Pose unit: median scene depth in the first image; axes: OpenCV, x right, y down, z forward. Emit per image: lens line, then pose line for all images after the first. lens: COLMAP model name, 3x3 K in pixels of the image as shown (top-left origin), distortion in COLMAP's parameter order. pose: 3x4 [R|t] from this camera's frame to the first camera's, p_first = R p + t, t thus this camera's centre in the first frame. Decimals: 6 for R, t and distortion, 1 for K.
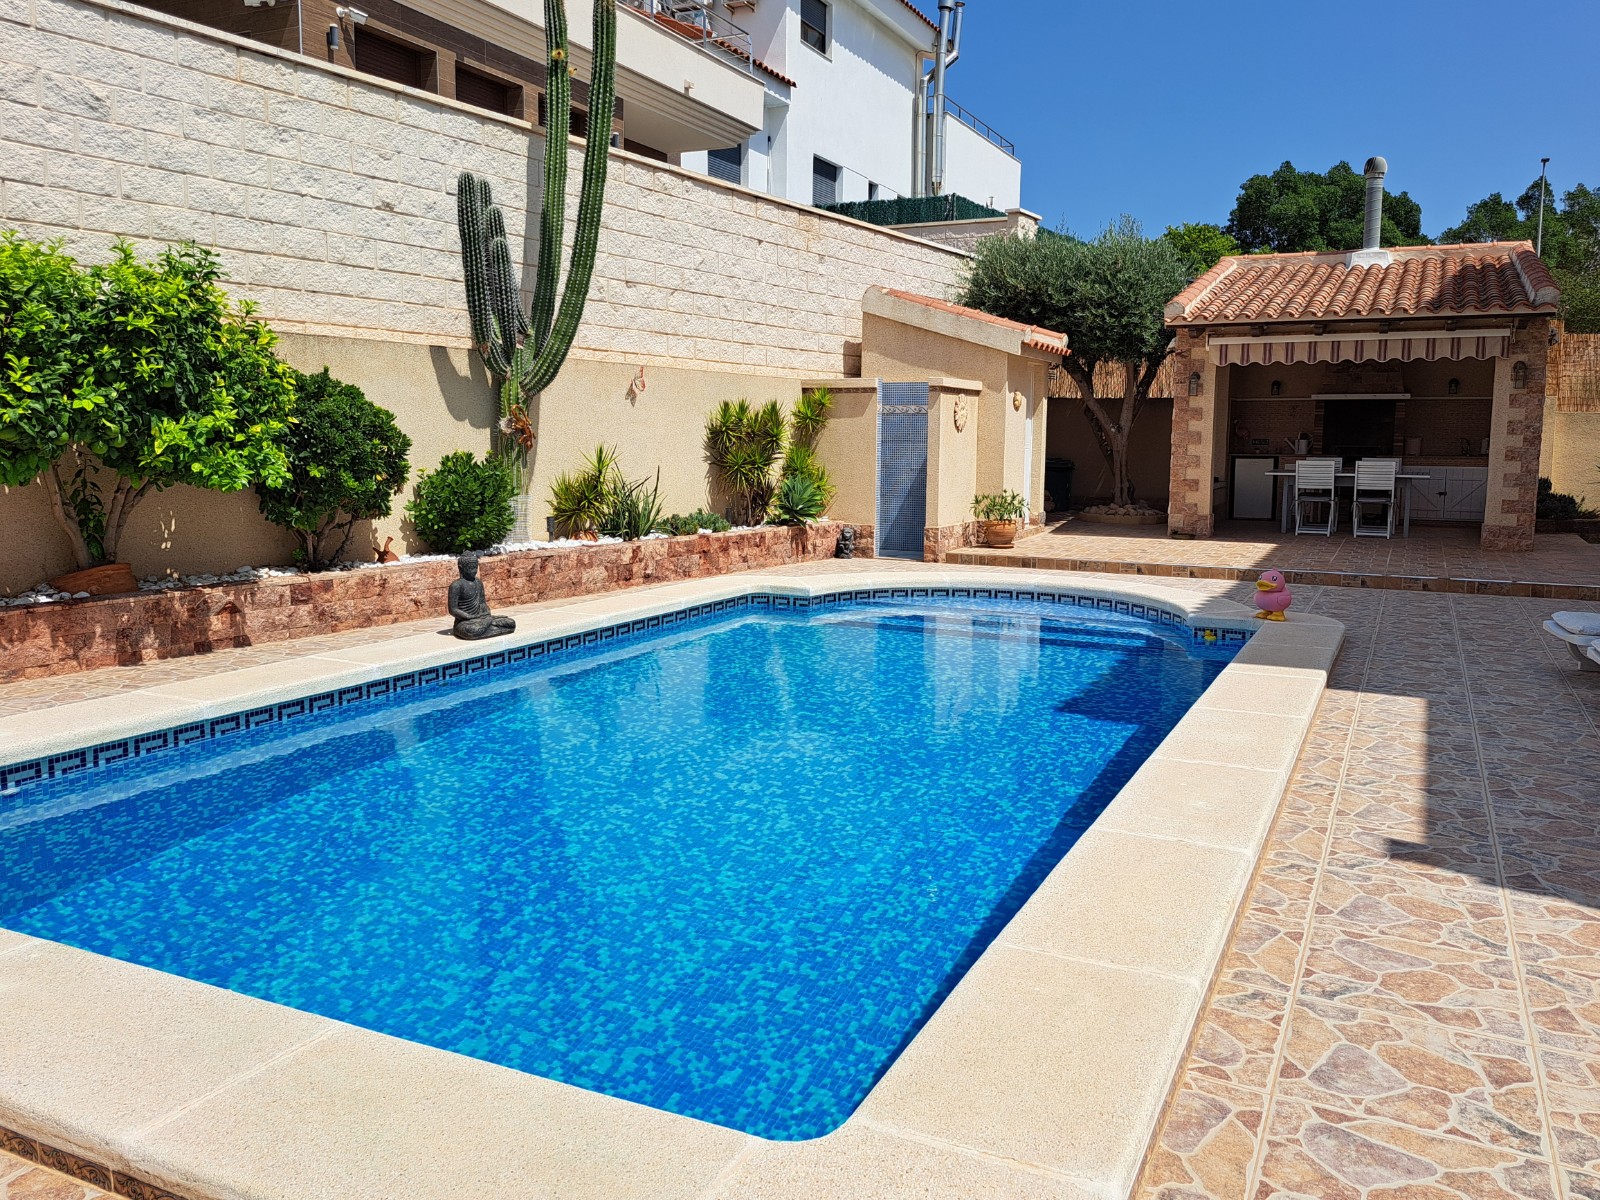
lens RADIAL K [[1143.8, 0, 806.5], [0, 1143.8, 578.5], [0, 0, 1]] dist [0.081246, -0.098488]
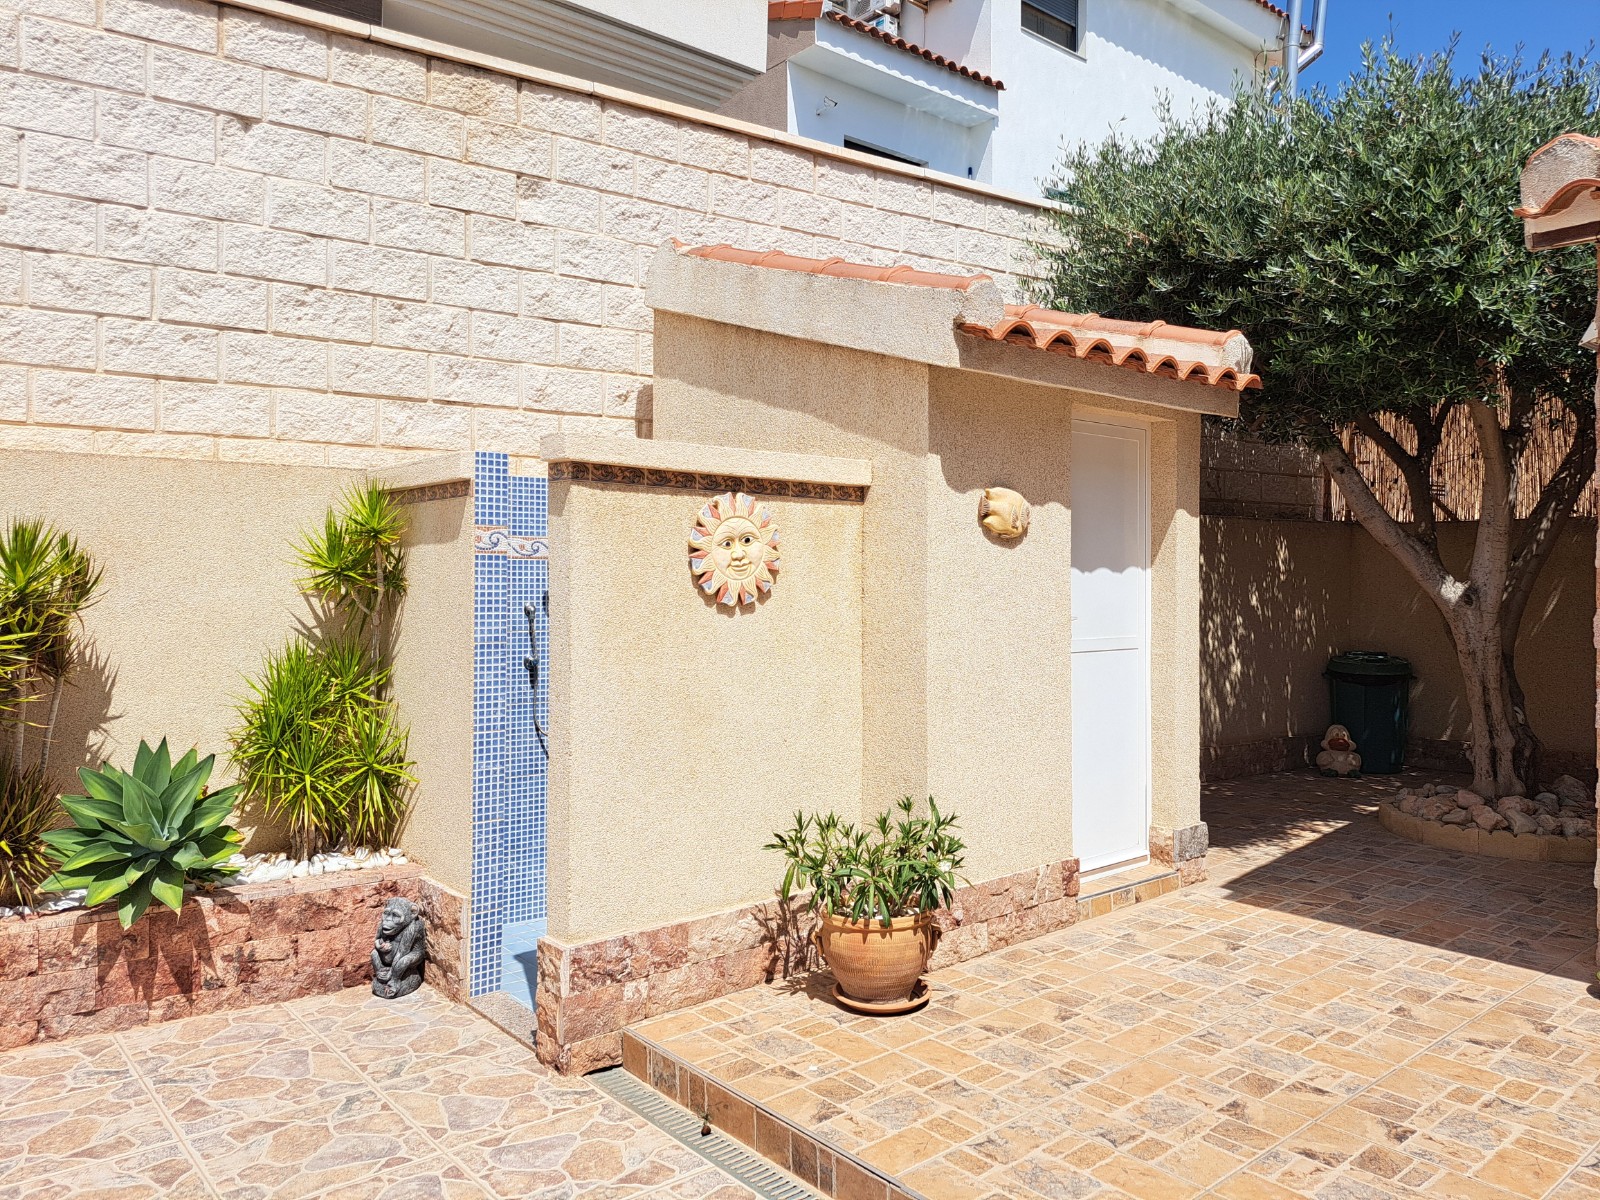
lens RADIAL K [[1154.5, 0, 803.4], [0, 1154.5, 599.0], [0, 0, 1]] dist [-0.001562, 0.005231]
pose [[0.920527, -0.003846, -0.390660, 0.244801], [-0.044011, 0.992565, -0.113476, -0.087816], [0.388192, 0.121651, 0.913514, 0.651551]]
